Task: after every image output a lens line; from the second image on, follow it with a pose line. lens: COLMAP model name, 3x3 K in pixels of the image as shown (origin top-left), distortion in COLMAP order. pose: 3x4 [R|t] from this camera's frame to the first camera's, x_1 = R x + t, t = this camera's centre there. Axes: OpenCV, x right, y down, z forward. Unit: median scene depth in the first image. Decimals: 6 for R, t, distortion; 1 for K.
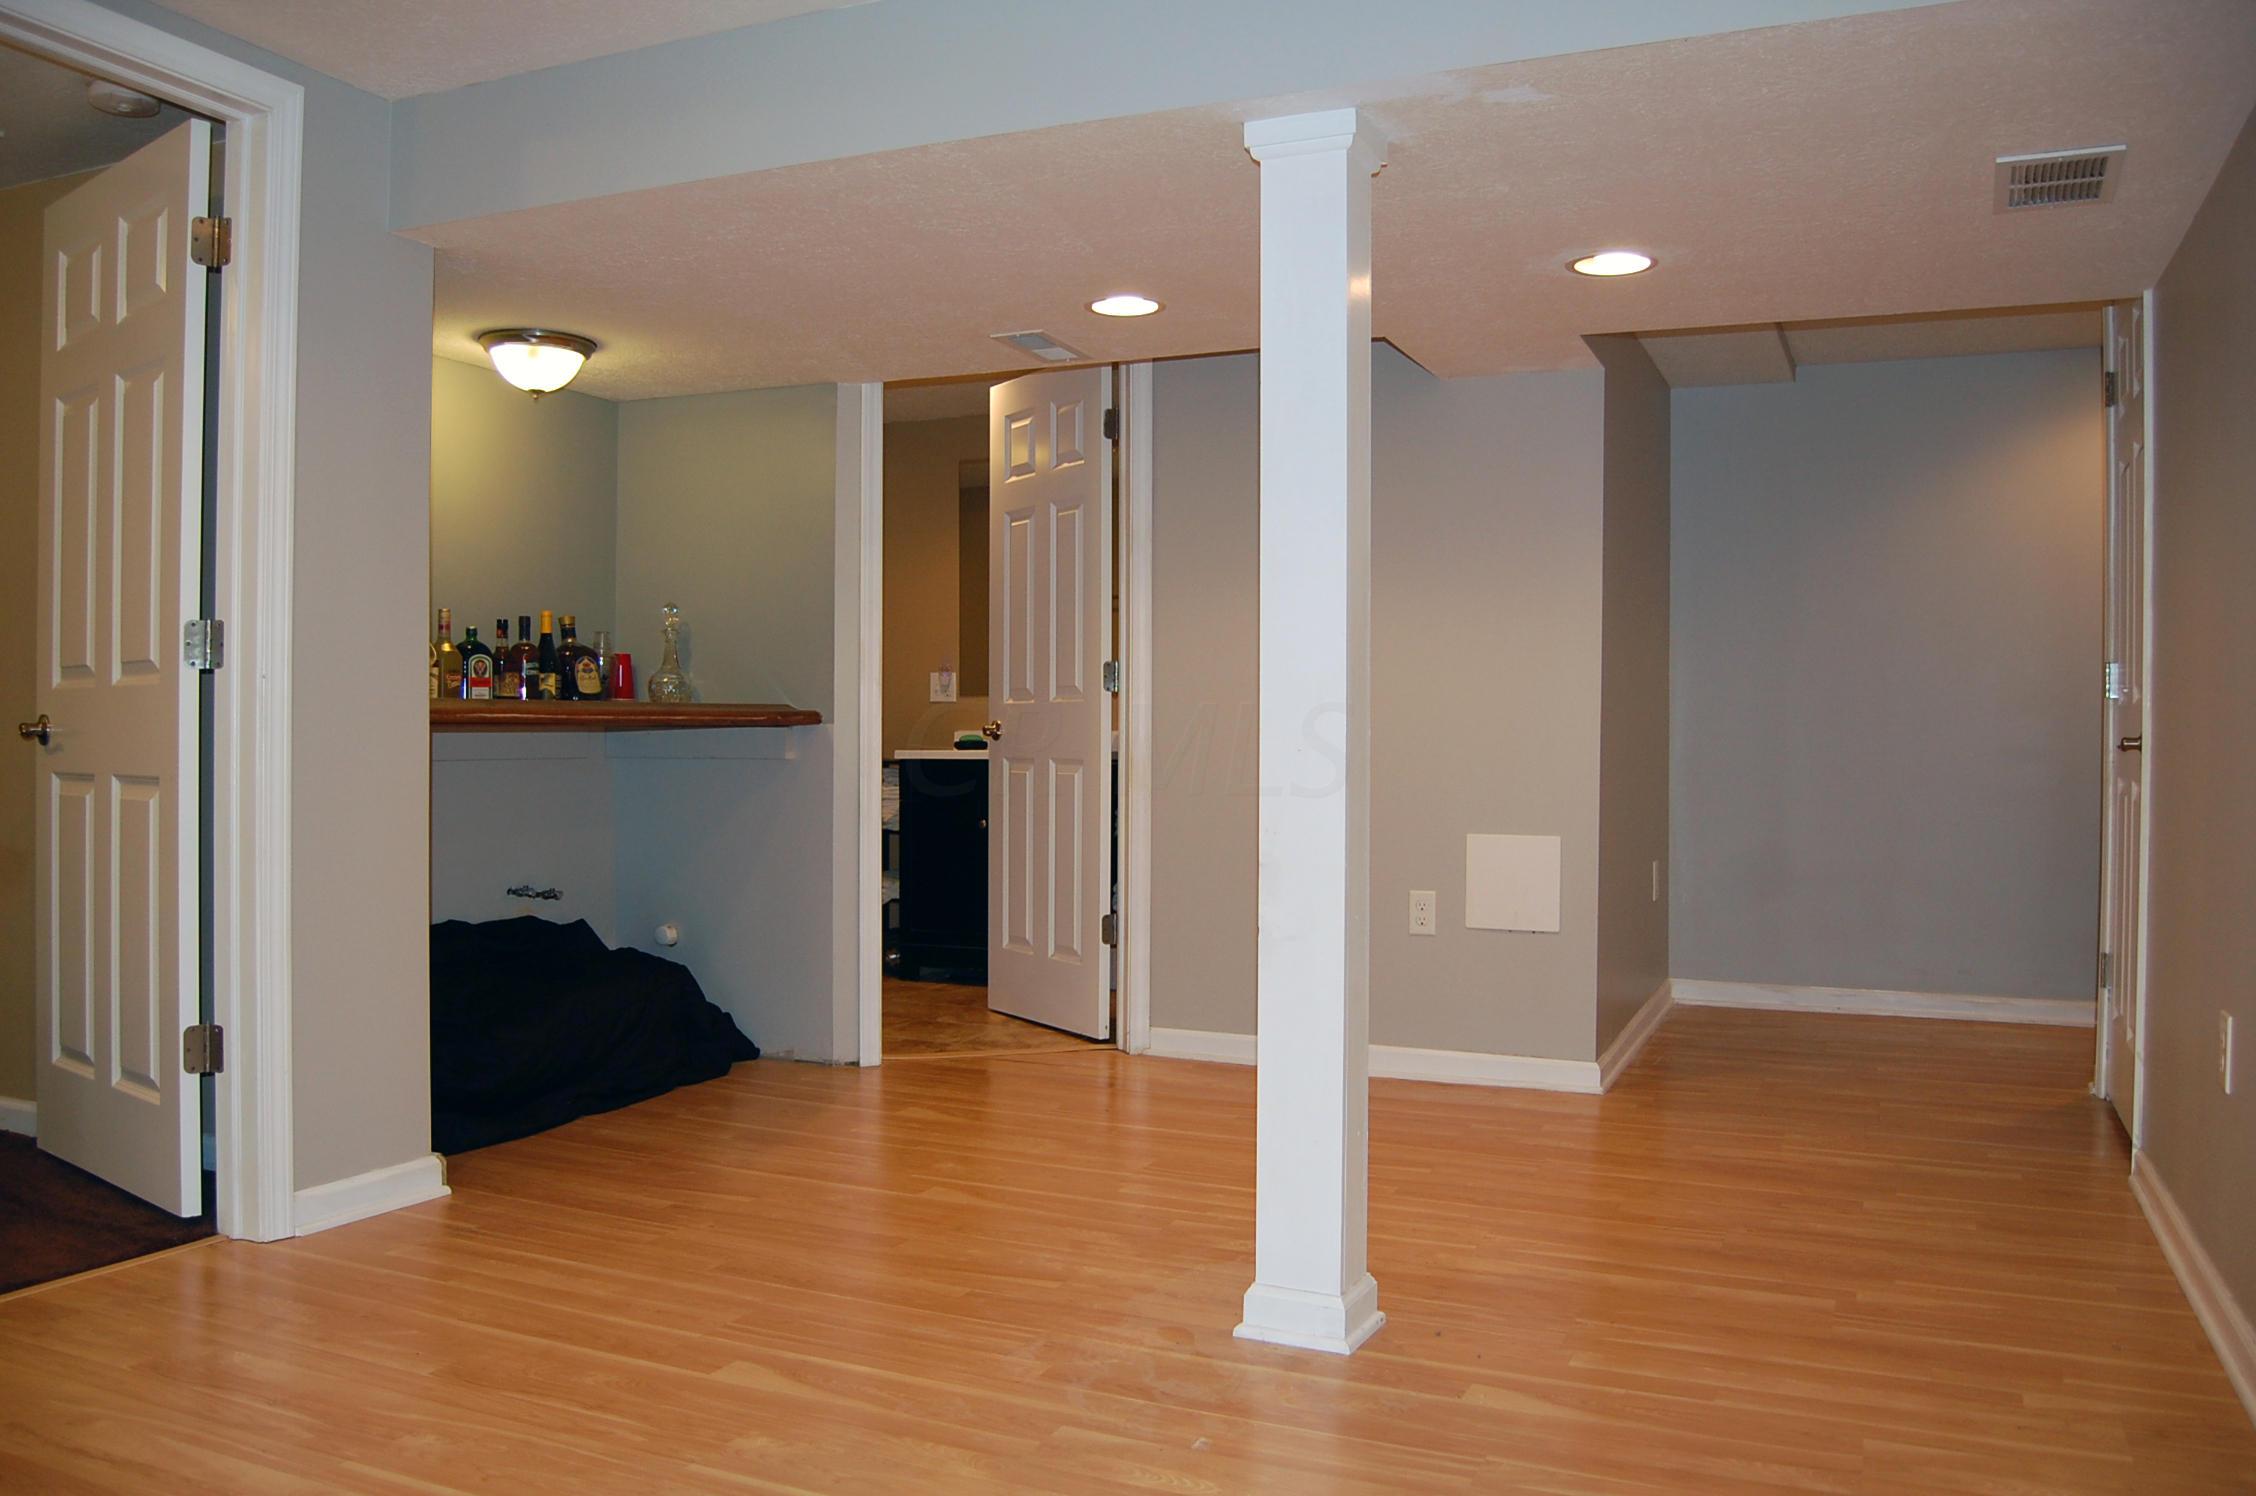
lens RADIAL K [[1753.1, 0, 1120.3], [0, 1753.1, 749.1], [0, 0, 1]] dist [-0.101791, 0.047906]
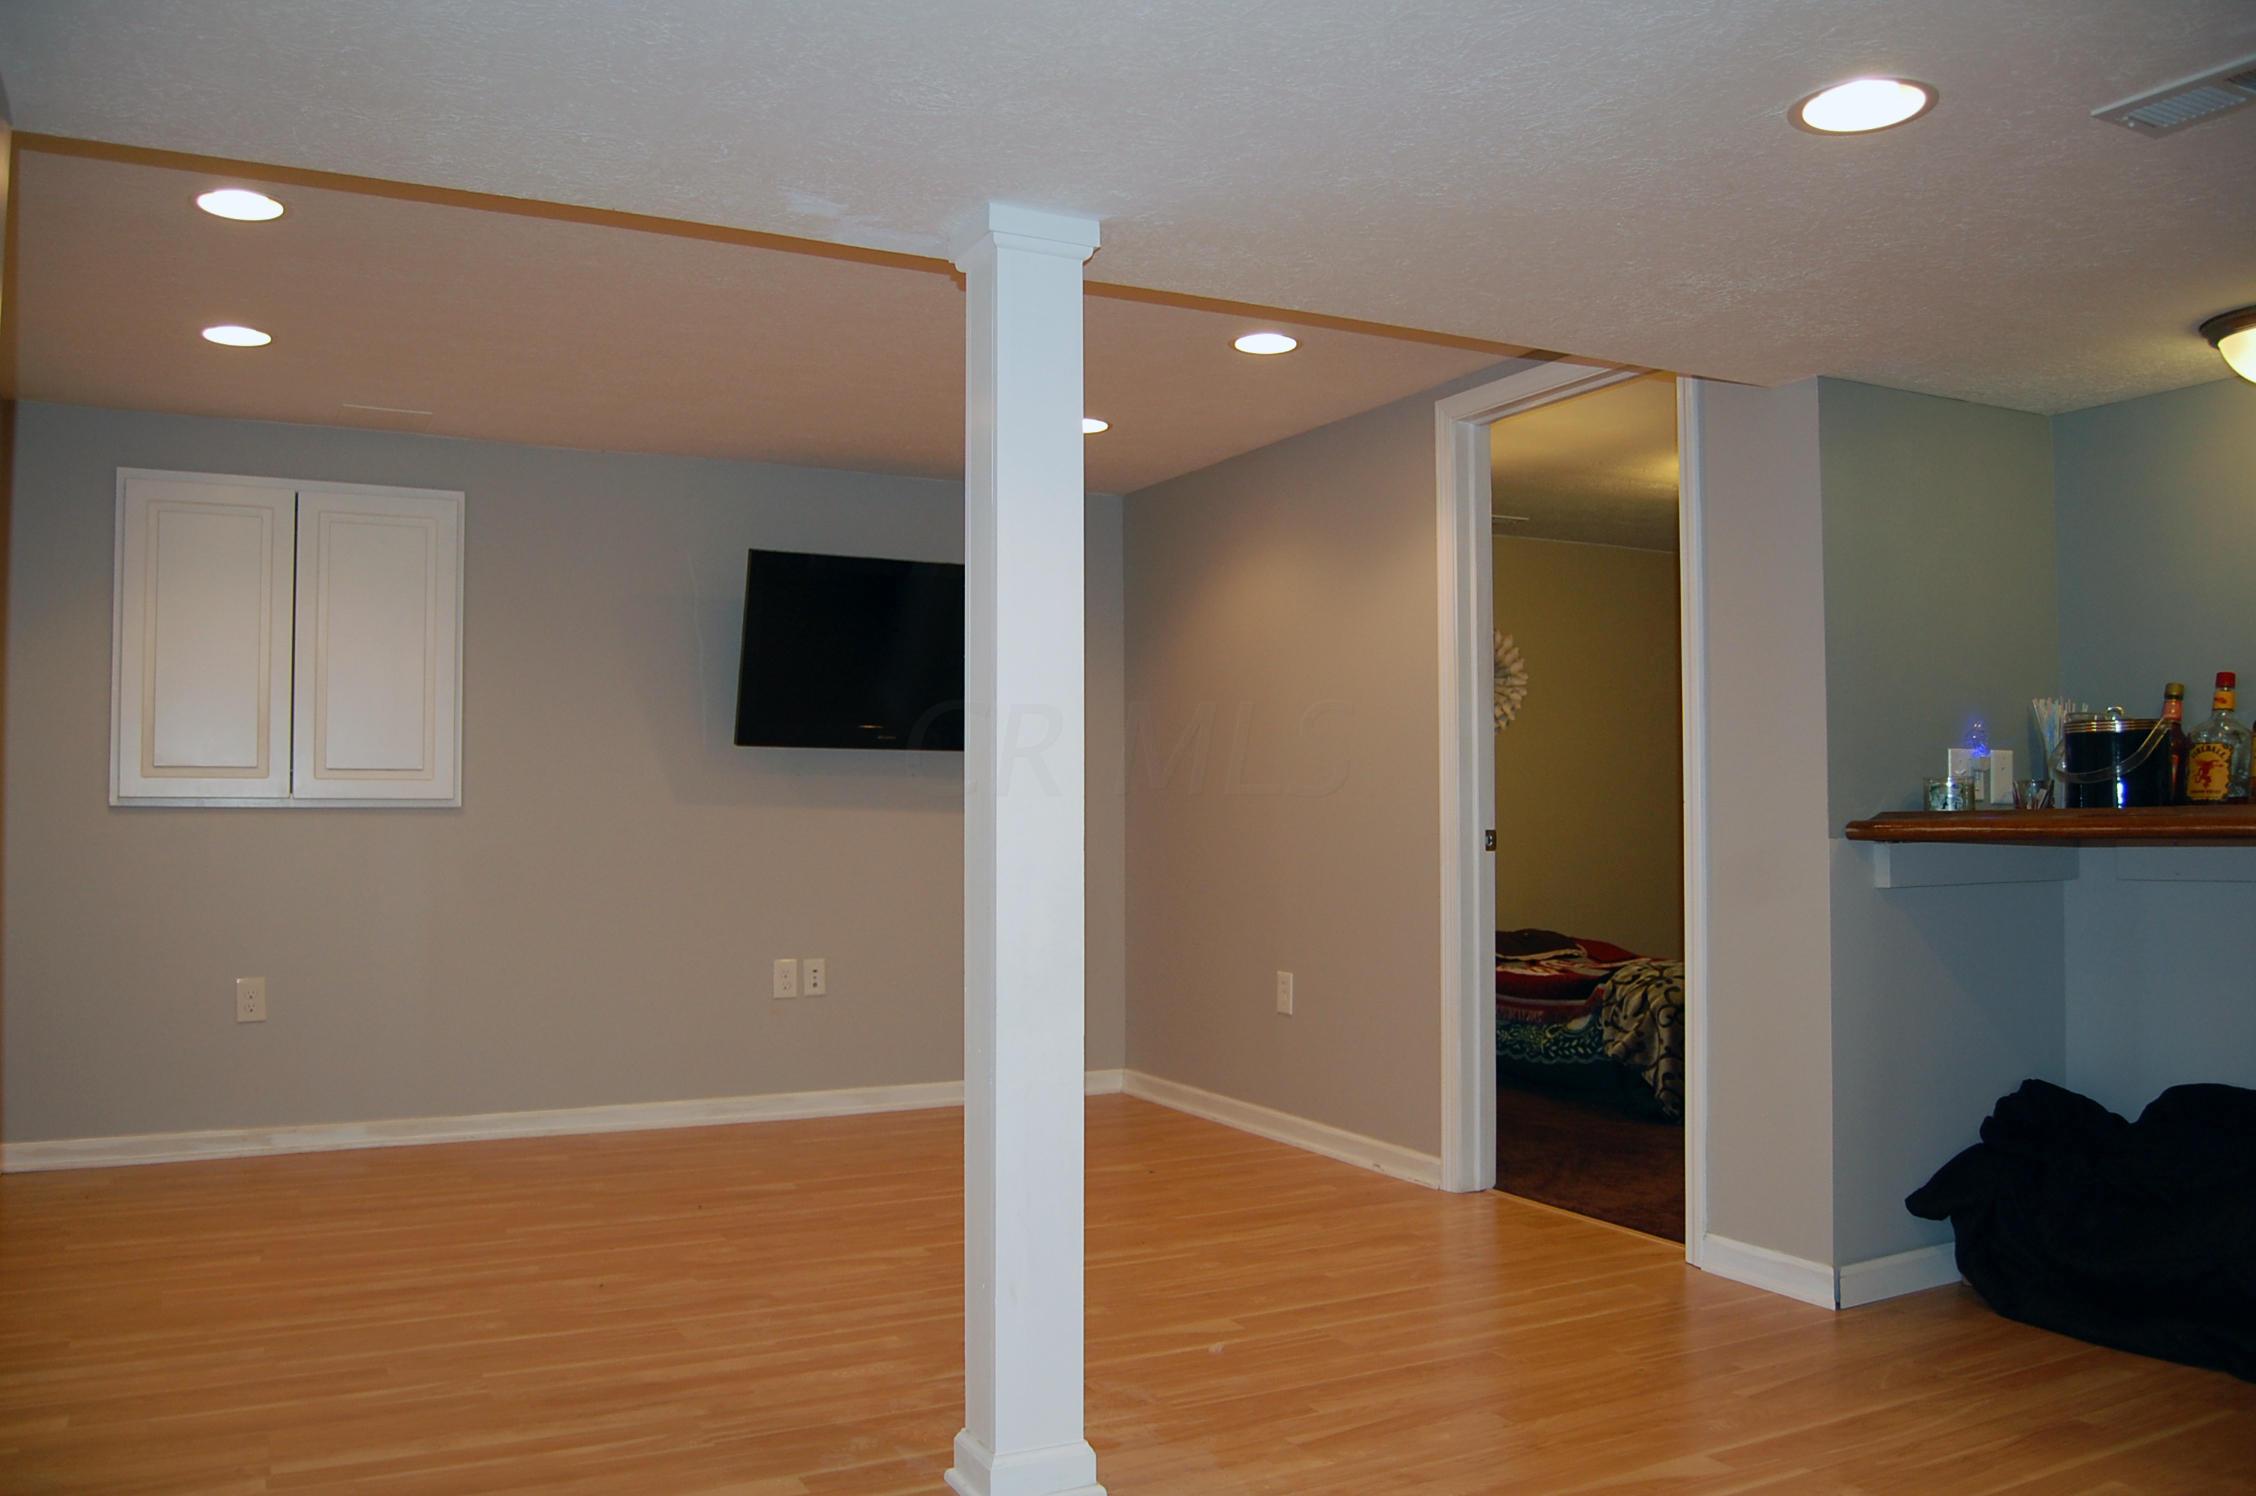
lens RADIAL K [[1753.1, 0, 1123.1], [0, 1753.1, 751.9], [0, 0, 1]] dist [-0.101791, 0.047906]
pose [[-0.641184, -0.046975, -0.765948, 0.855000], [-0.003305, 0.998284, -0.058458, -0.004963], [0.767380, -0.034951, -0.640239, 1.762453]]
